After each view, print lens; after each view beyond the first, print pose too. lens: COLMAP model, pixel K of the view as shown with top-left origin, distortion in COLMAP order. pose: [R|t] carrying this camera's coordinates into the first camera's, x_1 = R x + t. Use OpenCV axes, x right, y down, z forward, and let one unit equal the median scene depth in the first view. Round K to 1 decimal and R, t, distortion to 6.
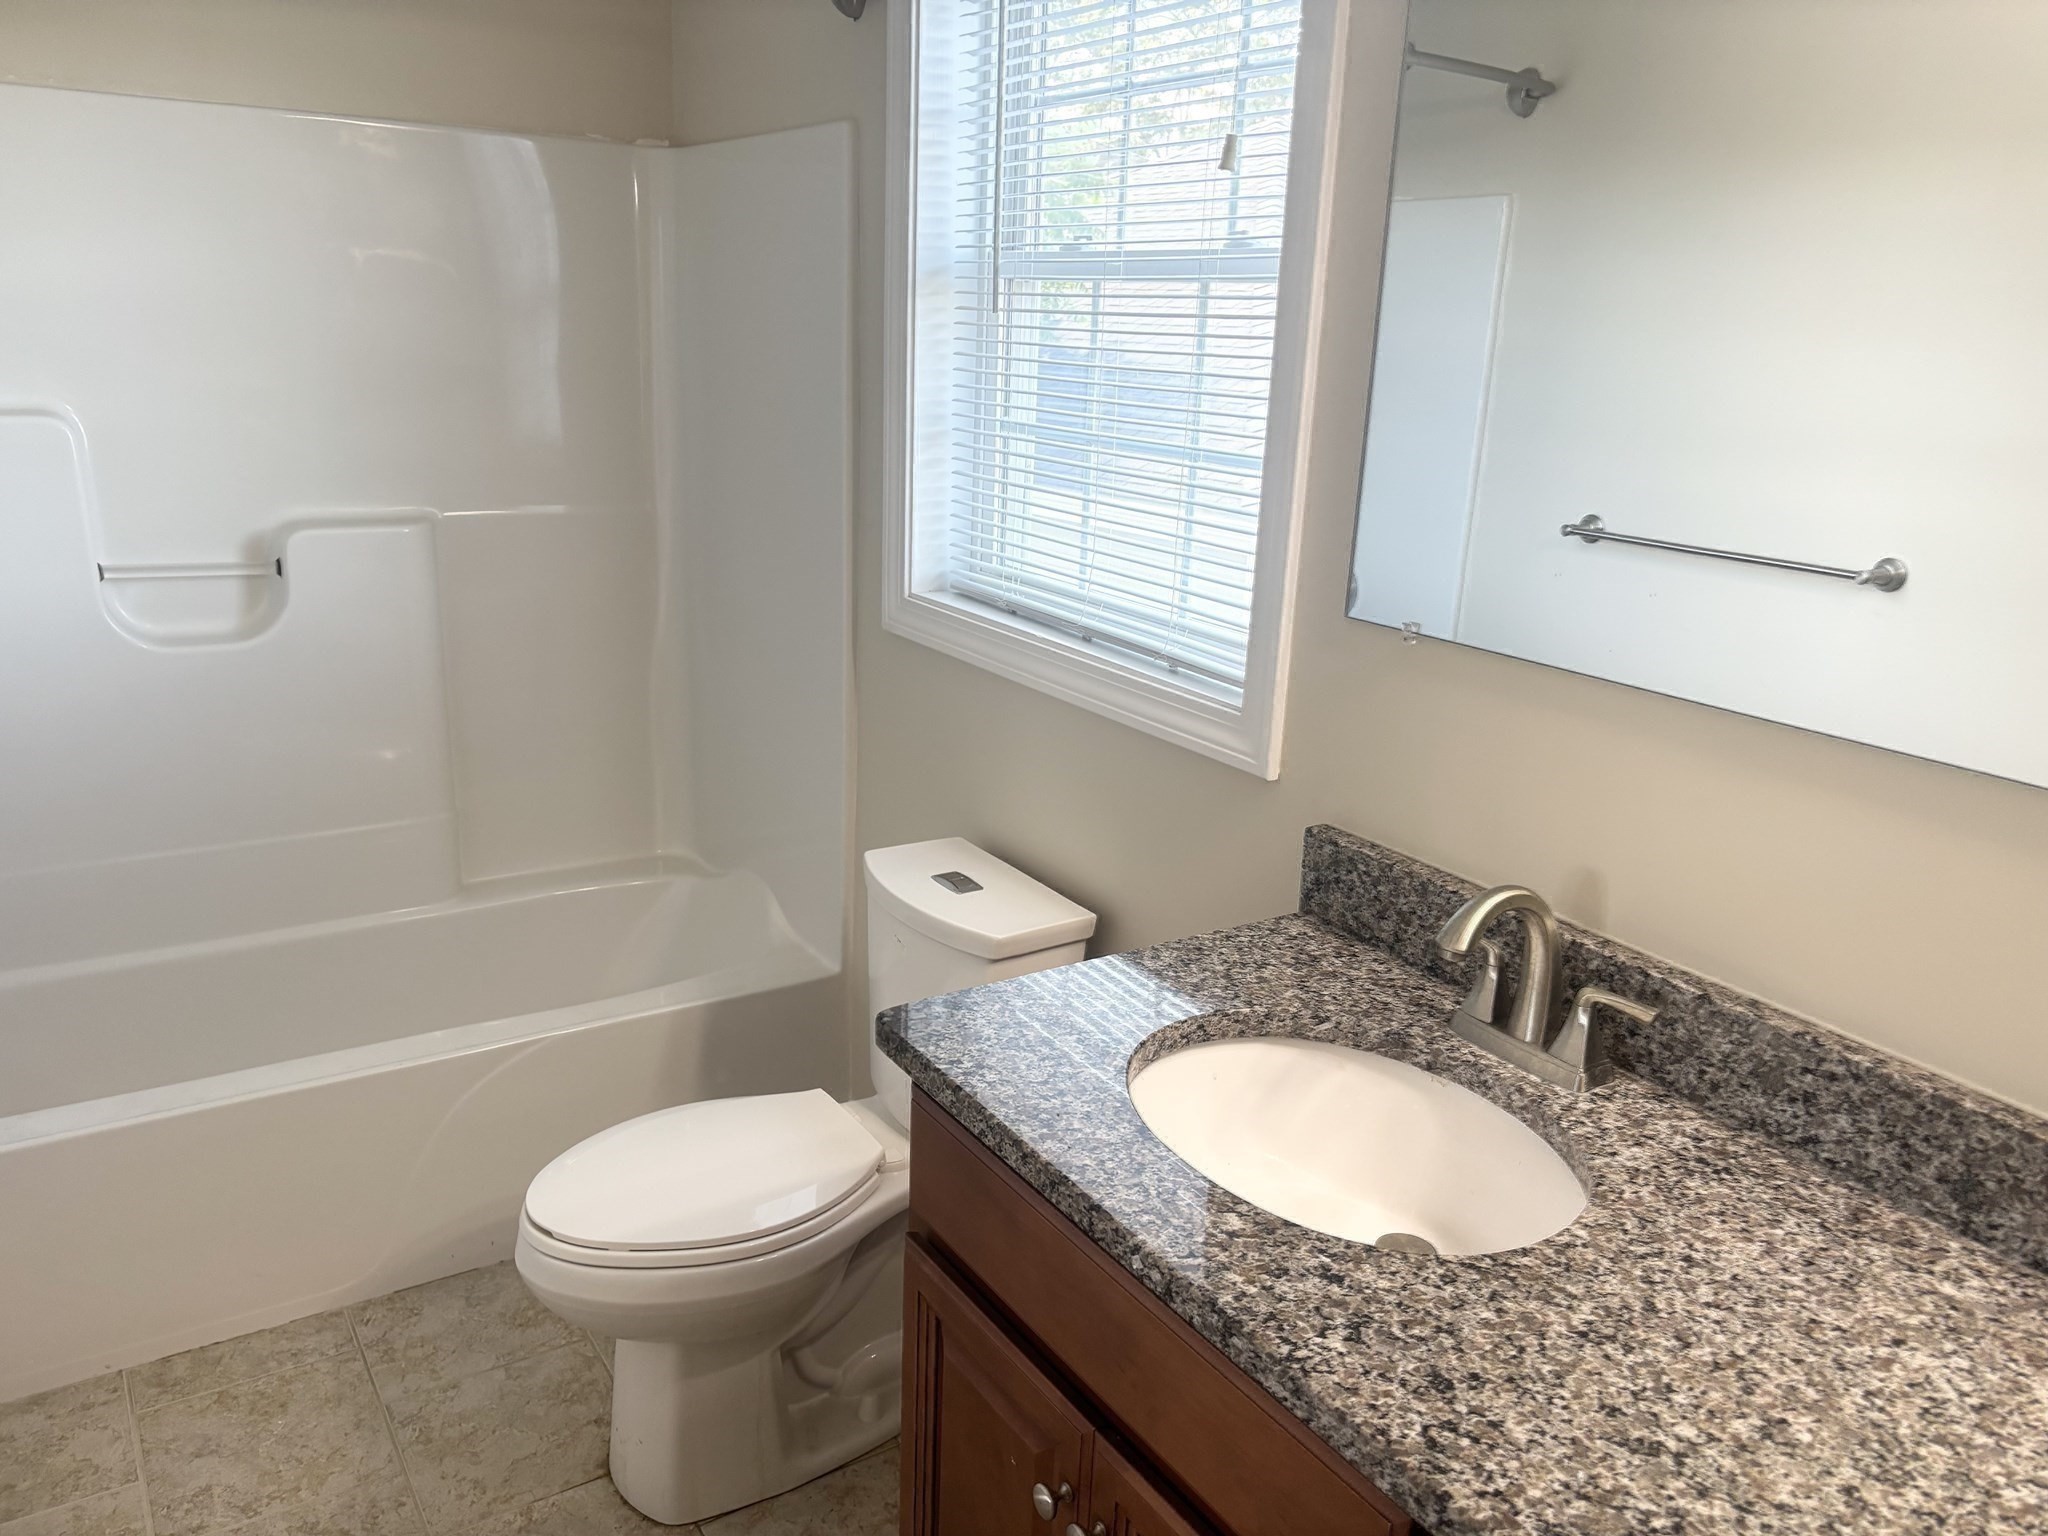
lens RADIAL K [[1544.8, 0, 1025.1], [0, 1544.8, 780.4], [0, 0, 1]] dist [0.055533, -0.066101]
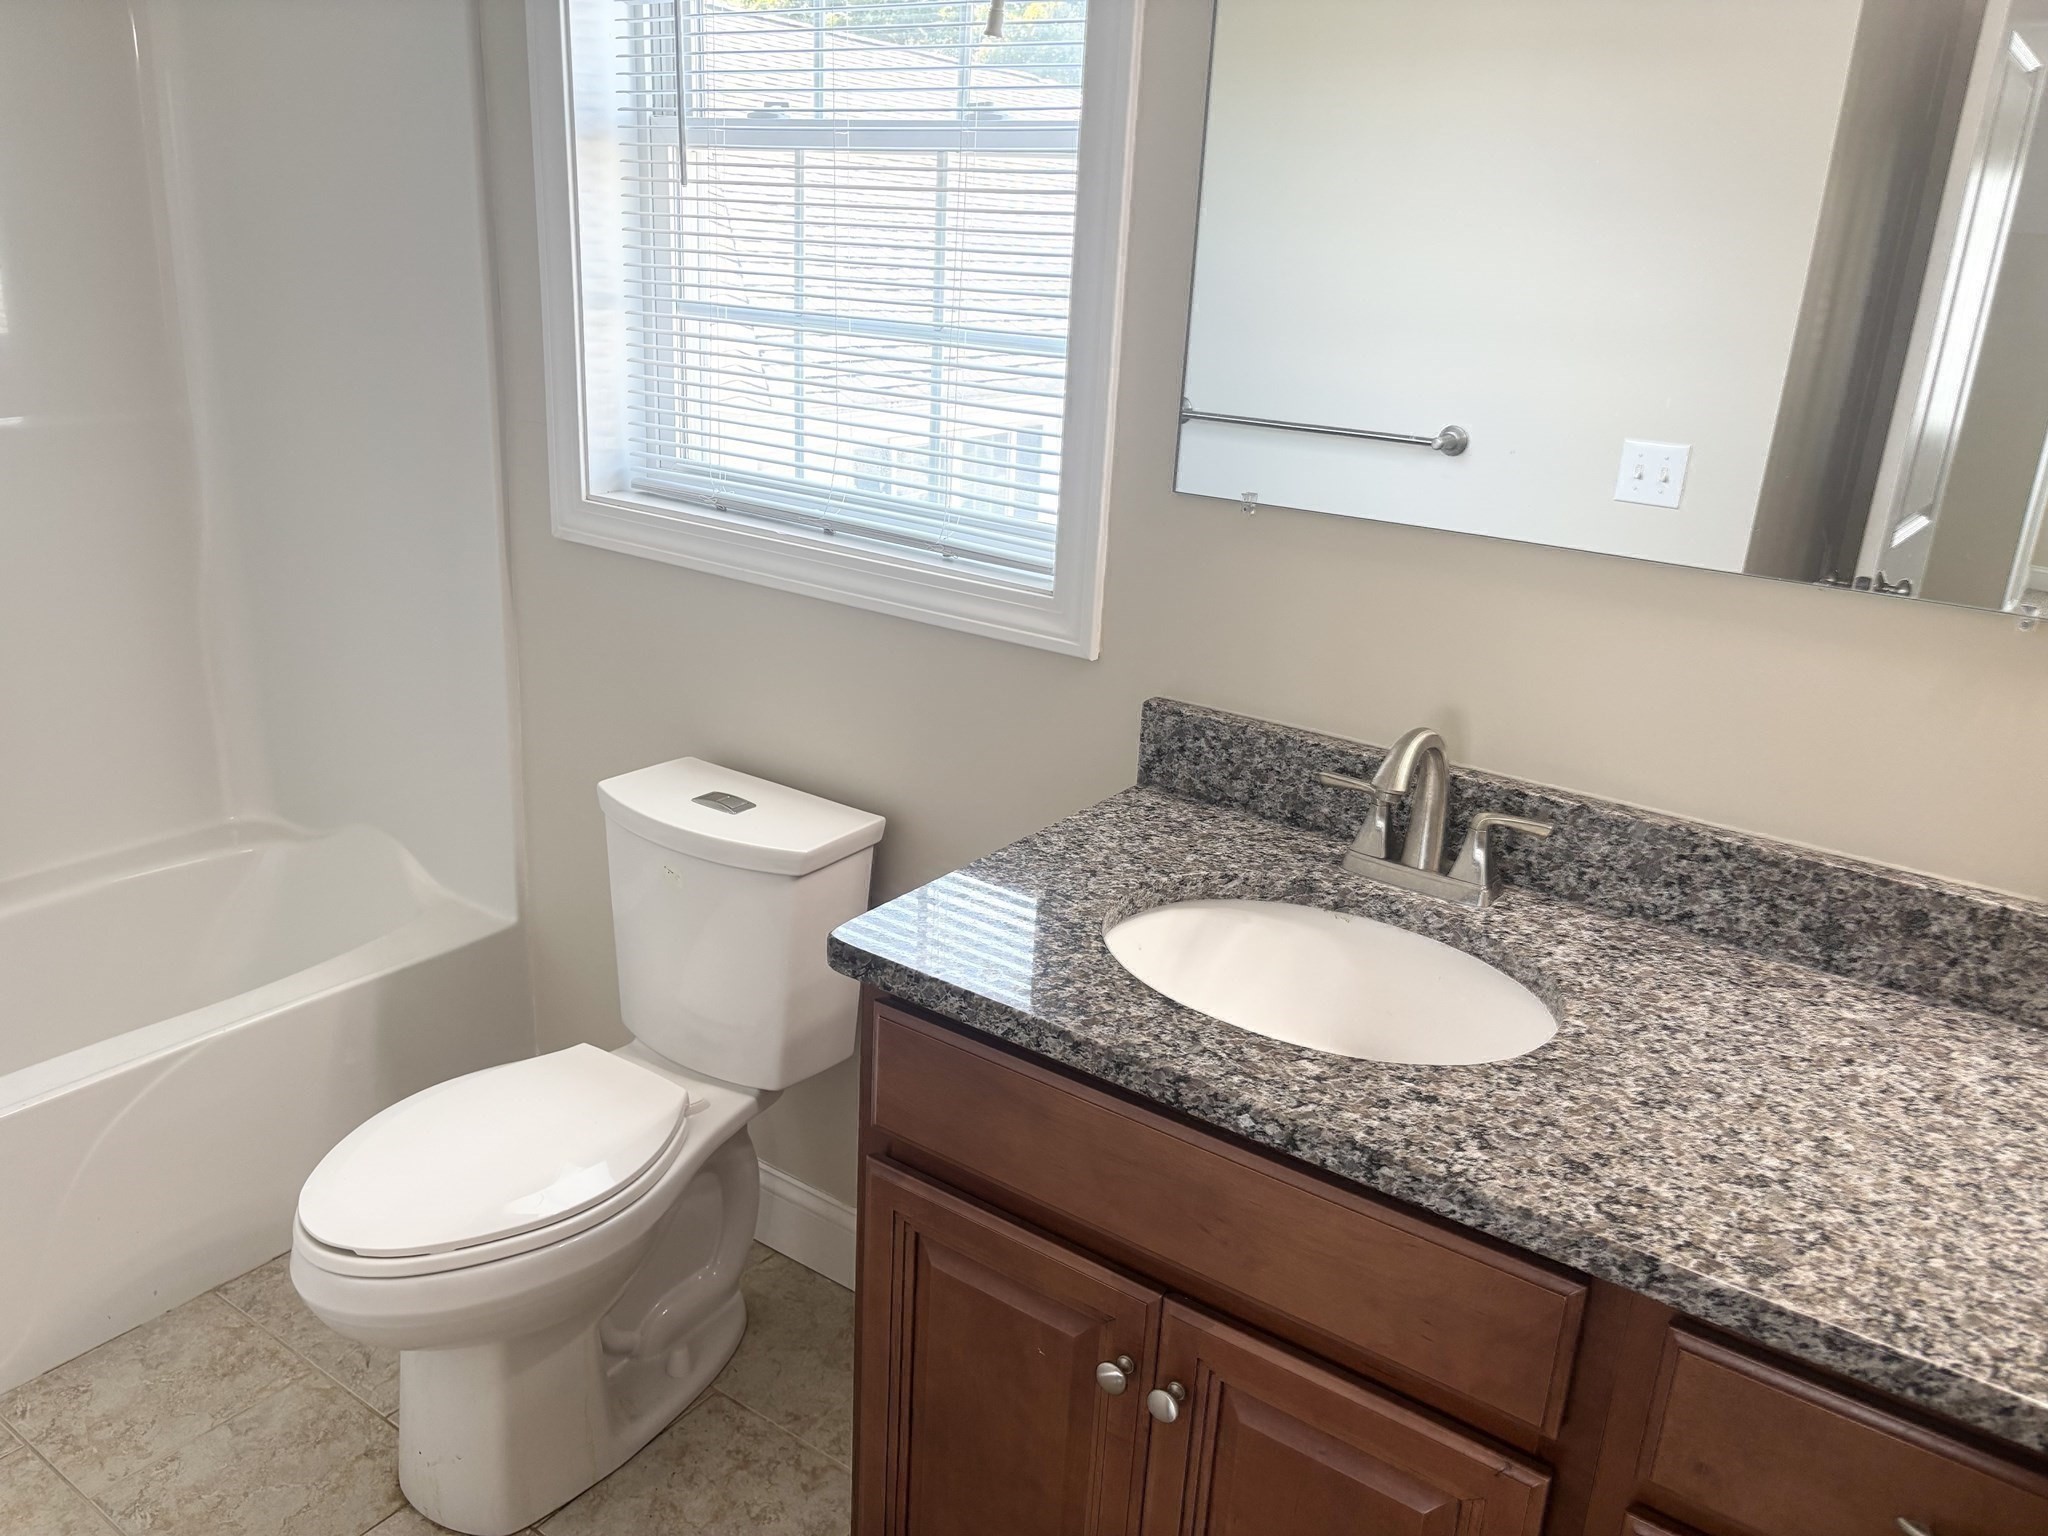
lens RADIAL K [[1552.2, 0, 1013.8], [0, 1552.2, 778.6], [0, 0, 1]] dist [0.058206, -0.071555]
pose [[0.928941, -0.113014, 0.352557, -0.361250], [0.091845, 0.992849, 0.076265, -0.007076], [-0.358654, -0.038465, 0.932678, 0.089861]]
